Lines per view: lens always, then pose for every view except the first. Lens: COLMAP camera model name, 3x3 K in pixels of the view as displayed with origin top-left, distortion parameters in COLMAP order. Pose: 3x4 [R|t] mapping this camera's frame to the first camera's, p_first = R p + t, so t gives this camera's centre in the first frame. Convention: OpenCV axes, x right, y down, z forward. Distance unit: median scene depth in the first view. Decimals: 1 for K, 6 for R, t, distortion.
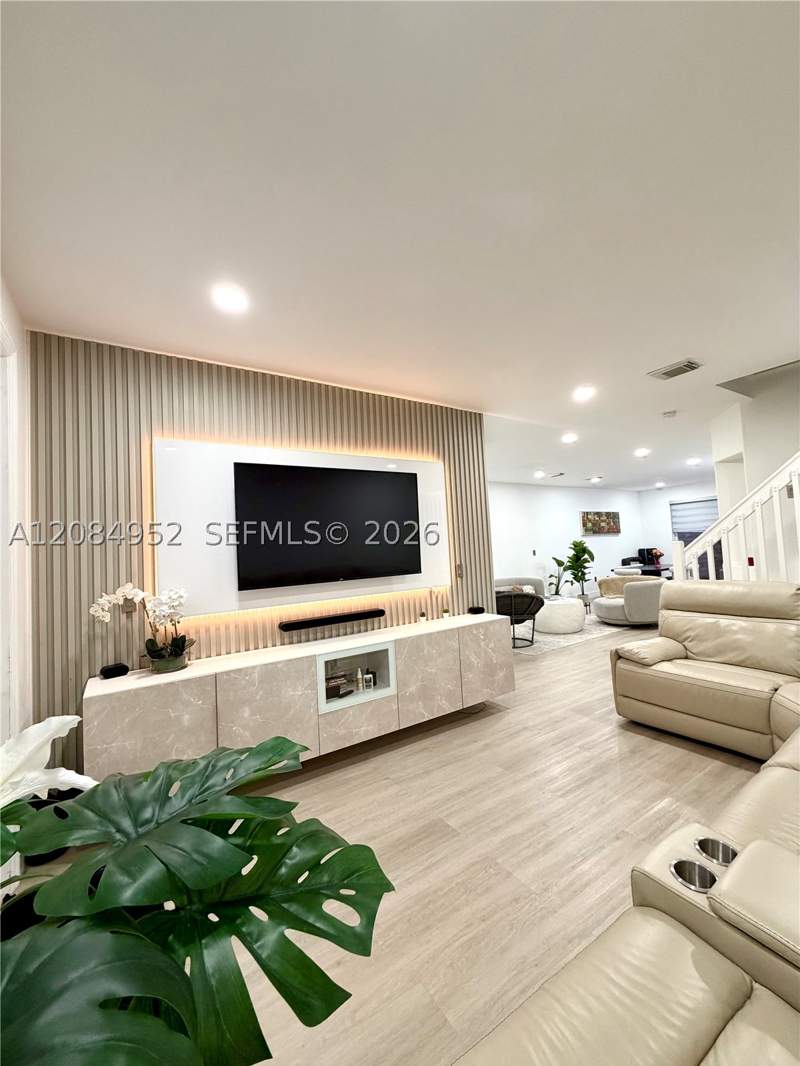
lens RADIAL K [[444.5, 0, 400.0], [0, 444.5, 533.0], [0, 0, 1]] dist [-0.001472, -0.000354]
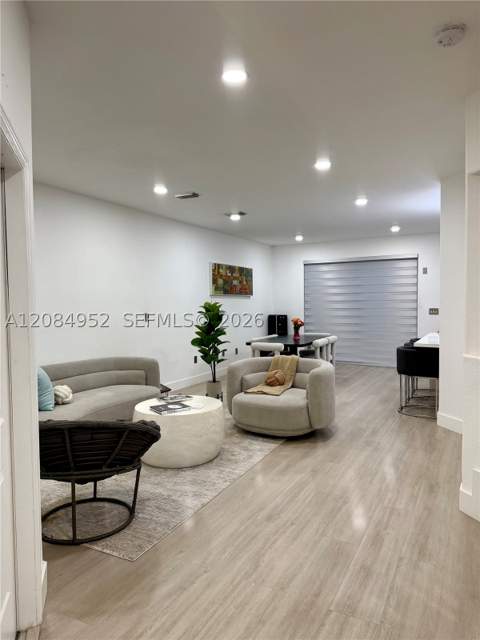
lens RADIAL K [[459.1, 0, 240.0], [0, 459.1, 320.0], [0, 0, 1]] dist [0.110750, -0.105893]
pose [[0.879965, 0.026830, 0.474281, 0.106714], [-0.056926, 0.997165, 0.049209, 0.007320], [-0.471616, -0.070301, 0.878997, 0.357306]]
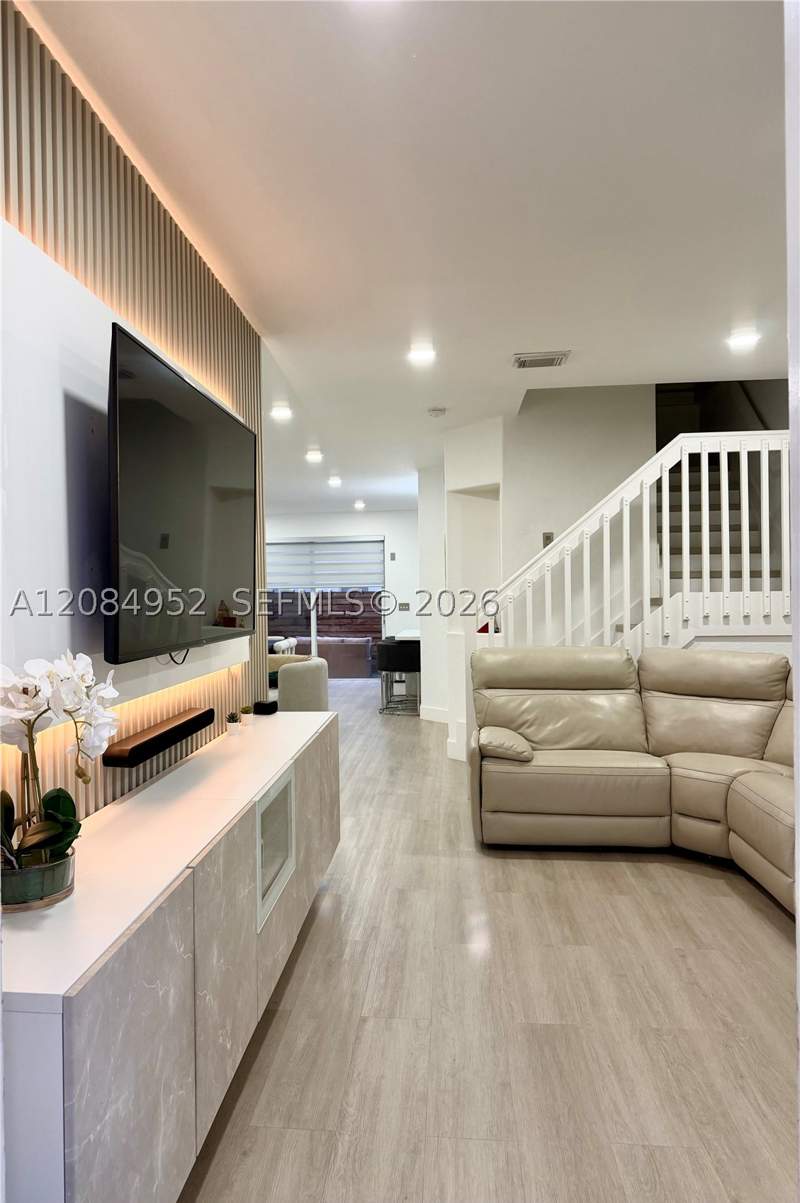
lens RADIAL K [[872.2, 0, 398.3], [0, 872.2, 584.2], [0, 0, 1]] dist [-0.001774, -0.004054]
pose [[0.613860, 0.057570, 0.787313, -0.261617], [-0.051109, 0.998143, -0.033138, 0.026331], [-0.787759, -0.019897, 0.615662, 0.113459]]
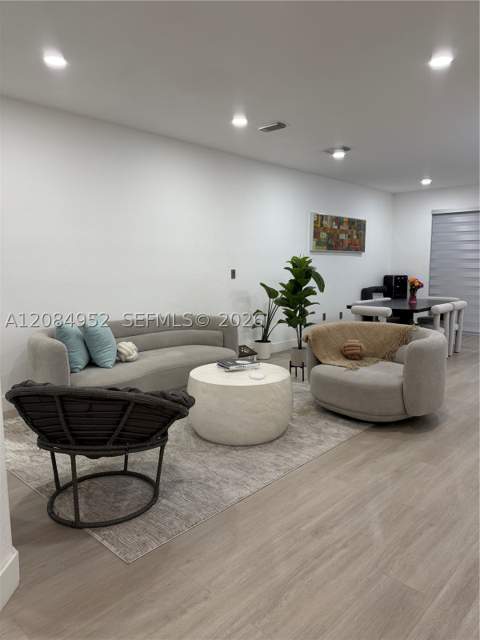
lens RADIAL K [[459.1, 0, 240.0], [0, 459.1, 320.0], [0, 0, 1]] dist [0.110750, -0.105893]
pose [[0.975035, 0.029616, 0.220067, 0.189995], [-0.062907, 0.987305, 0.145850, 0.015988], [-0.212954, -0.156053, 0.964520, 0.413951]]
